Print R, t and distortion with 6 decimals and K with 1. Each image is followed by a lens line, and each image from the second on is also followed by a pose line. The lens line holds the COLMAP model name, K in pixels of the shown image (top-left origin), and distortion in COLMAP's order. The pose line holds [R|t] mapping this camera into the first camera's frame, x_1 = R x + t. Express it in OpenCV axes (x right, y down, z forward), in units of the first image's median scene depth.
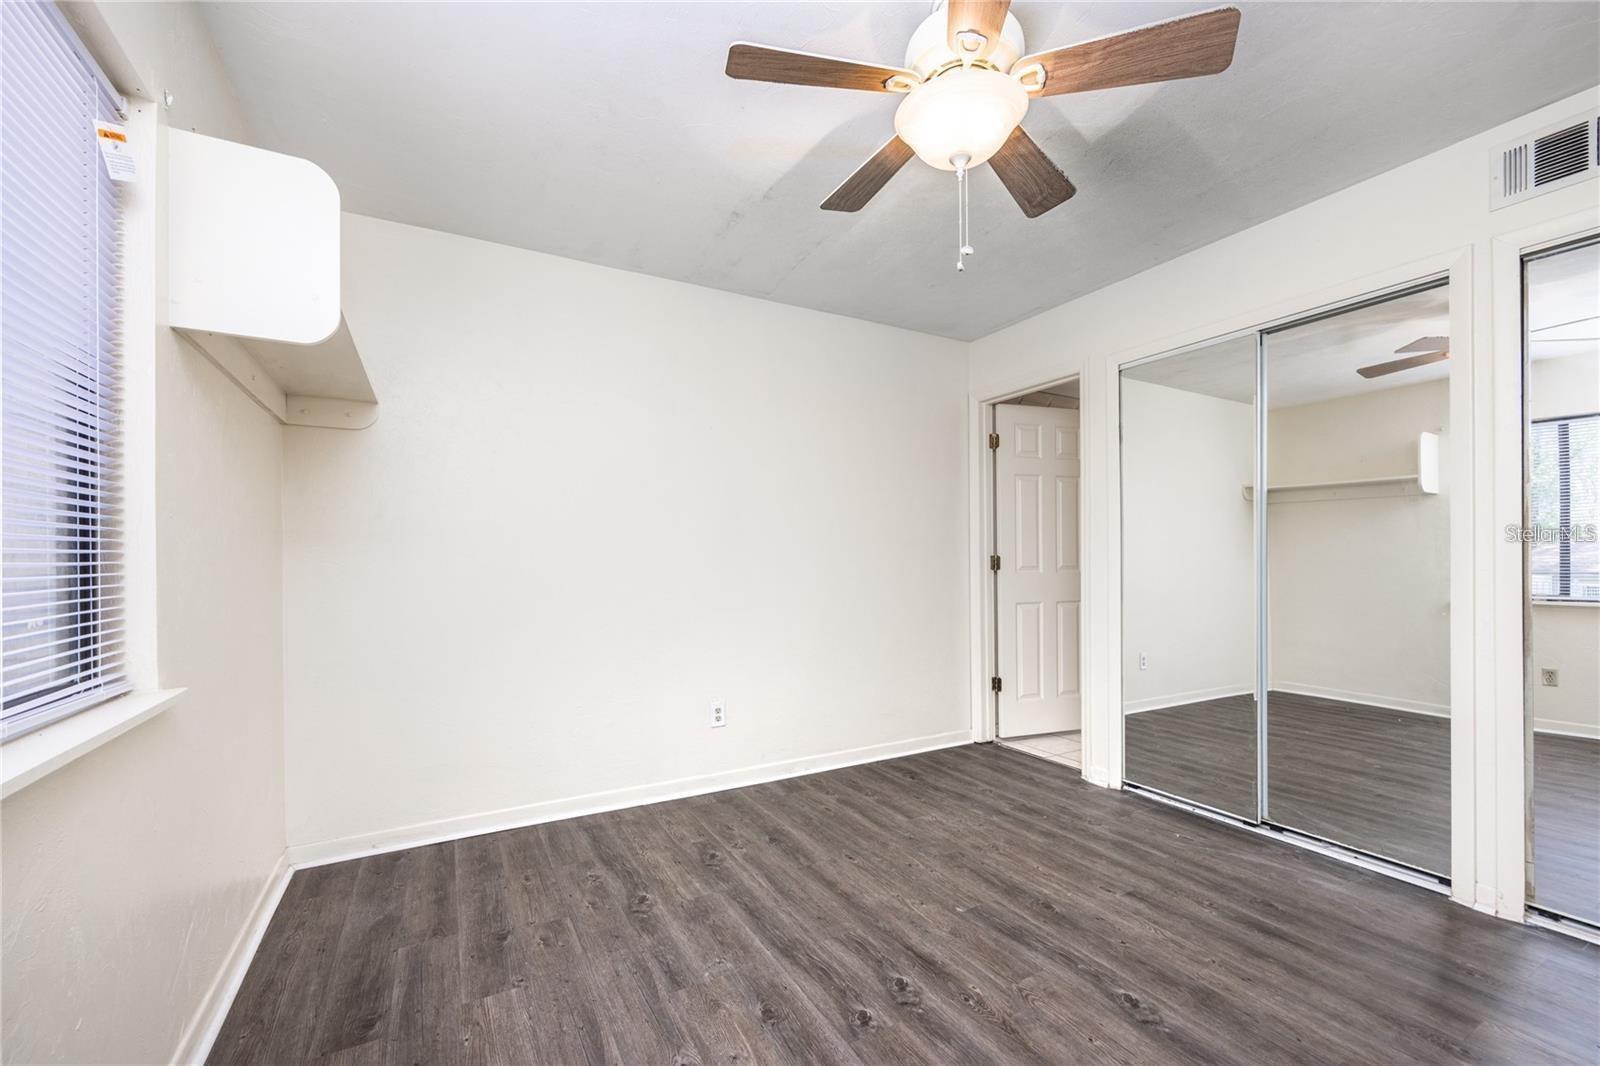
lens RADIAL K [[652.4, 0, 805.5], [0, 652.4, 547.0], [0, 0, 1]] dist [-0.000948, 0.000826]
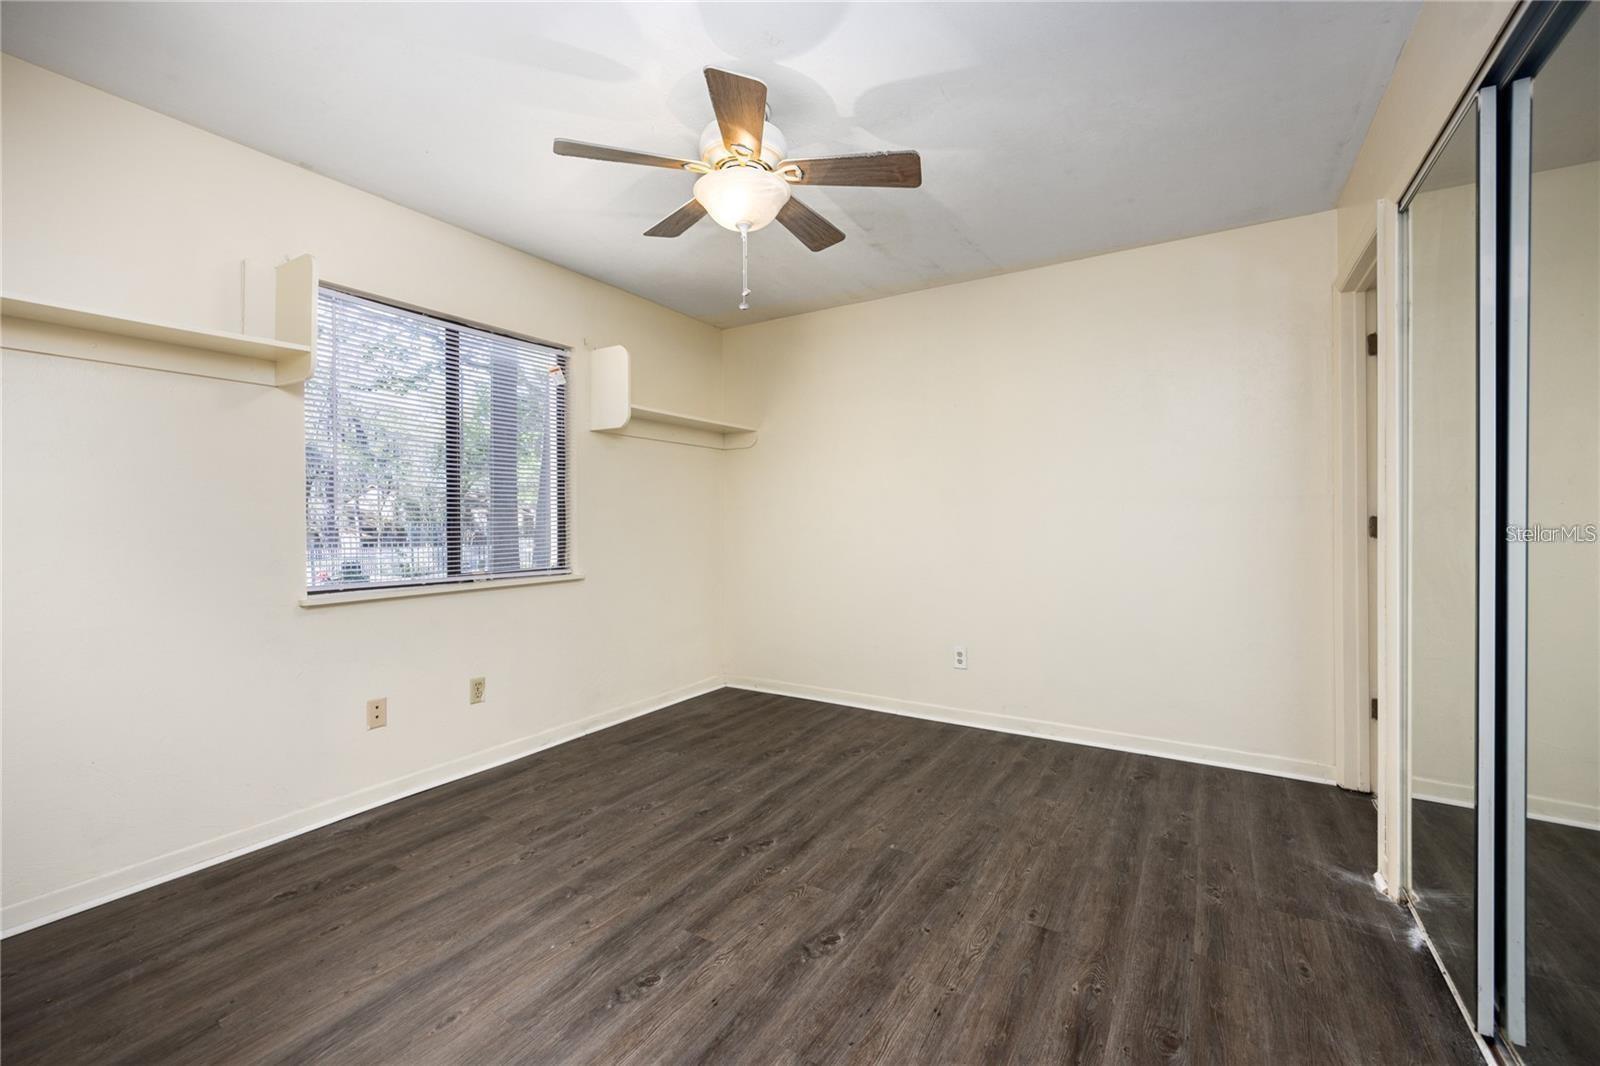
lens RADIAL K [[652.4, 0, 832.4], [0, 652.4, 517.0], [0, 0, 1]] dist [-0.000948, 0.000826]
pose [[0.501544, -0.000826, -0.865132, 1.042528], [0.021141, 0.999713, 0.011302, -0.005735], [0.864874, -0.023959, 0.501418, 0.354472]]
